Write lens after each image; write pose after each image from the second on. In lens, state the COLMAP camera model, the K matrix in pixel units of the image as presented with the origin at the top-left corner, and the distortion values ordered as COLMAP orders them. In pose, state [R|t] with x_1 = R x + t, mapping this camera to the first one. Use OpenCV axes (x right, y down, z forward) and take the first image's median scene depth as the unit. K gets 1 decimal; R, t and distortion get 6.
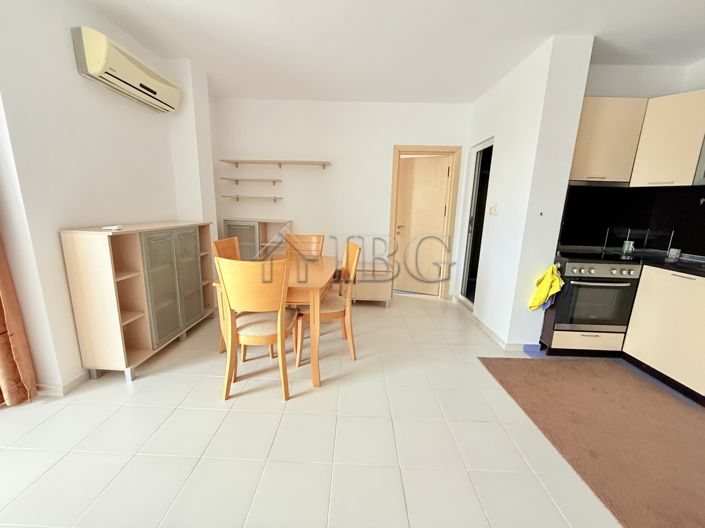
lens RADIAL K [[282.3, 0, 352.4], [0, 282.3, 265.0], [0, 0, 1]] dist [0.002582, 0.000093]
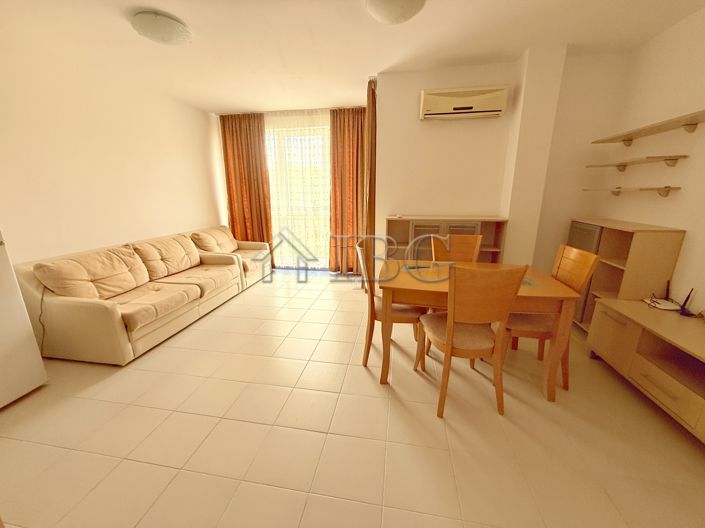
lens RADIAL K [[282.3, 0, 350.9], [0, 282.3, 264.6], [0, 0, 1]] dist [0.002582, 0.000093]
pose [[-0.157230, 0.220453, -0.962642, 0.435585], [-0.197059, 0.948159, 0.249322, -0.115242], [0.967702, 0.228898, -0.105636, 0.507594]]
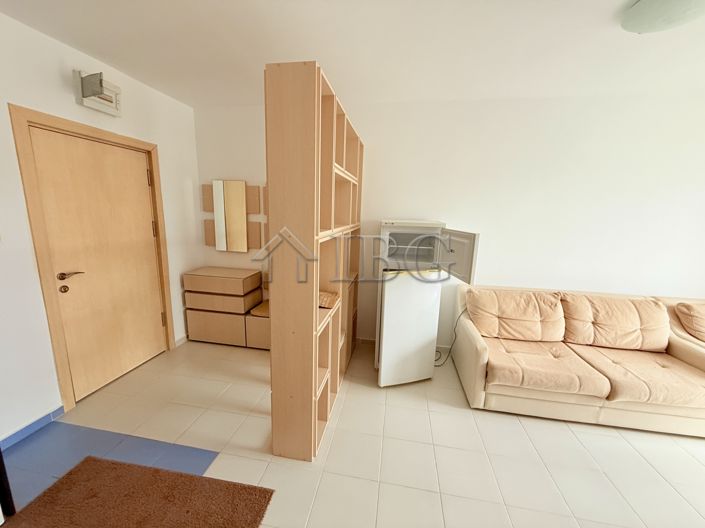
lens RADIAL K [[282.3, 0, 351.5], [0, 282.3, 266.7], [0, 0, 1]] dist [0.002582, 0.000093]
pose [[-0.987571, -0.082163, 0.133990, 0.162623], [-0.023599, 0.920334, 0.390422, -0.169406], [-0.155394, 0.382407, -0.910834, 0.494005]]
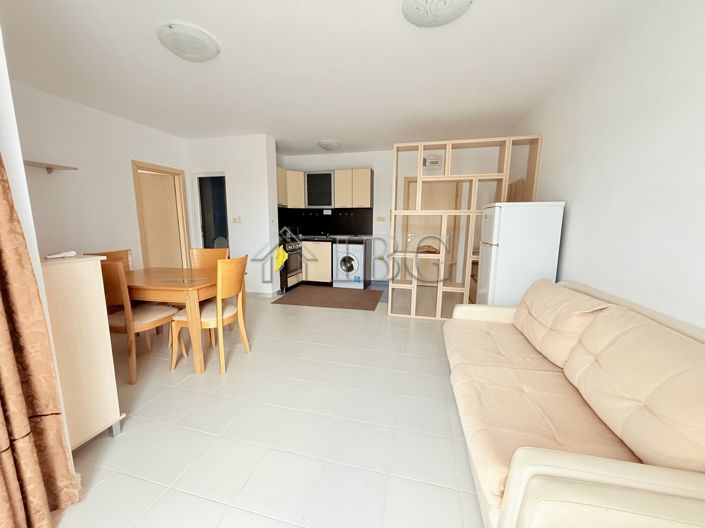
lens RADIAL K [[282.3, 0, 352.8], [0, 282.3, 266.3], [0, 0, 1]] dist [0.002582, 0.000093]
pose [[0.213650, -0.180762, 0.960041, -0.754749], [0.198155, 0.970322, 0.138600, -0.027162], [-0.956603, 0.160625, 0.243128, 0.032518]]
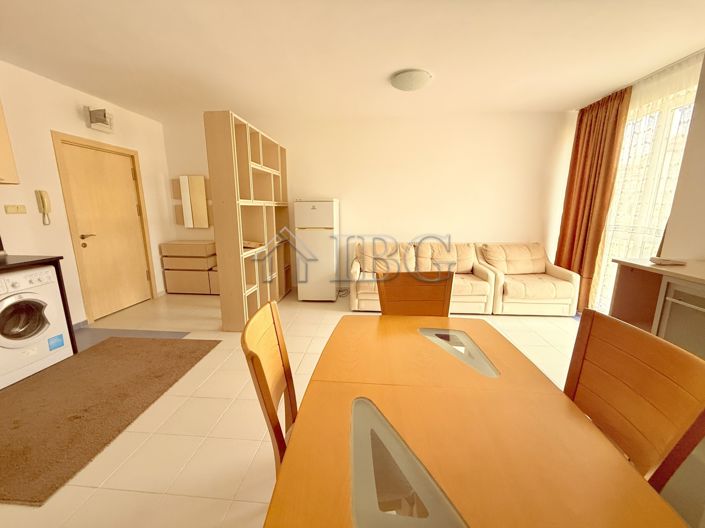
lens RADIAL K [[282.3, 0, 350.6], [0, 282.3, 265.7], [0, 0, 1]] dist [0.002582, 0.000093]
pose [[-0.997336, -0.037040, 0.062840, -0.094282], [-0.009308, 0.919062, 0.394004, -0.193218], [-0.072348, 0.392369, -0.916958, 0.869756]]
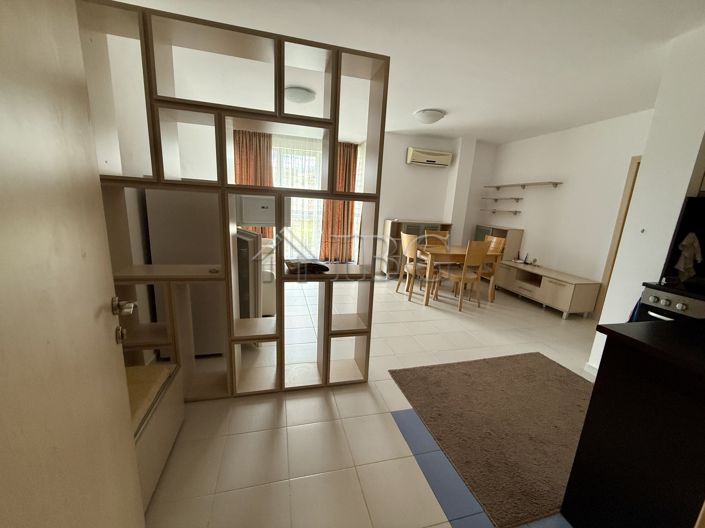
lens RADIAL K [[282.3, 0, 353.0], [0, 282.3, 262.6], [0, 0, 1]] dist [0.002582, 0.000093]
pose [[0.279740, 0.186205, -0.941846, 0.844740], [-0.243818, 0.962628, 0.117897, 0.021931], [0.928600, 0.196659, 0.314686, -0.074417]]
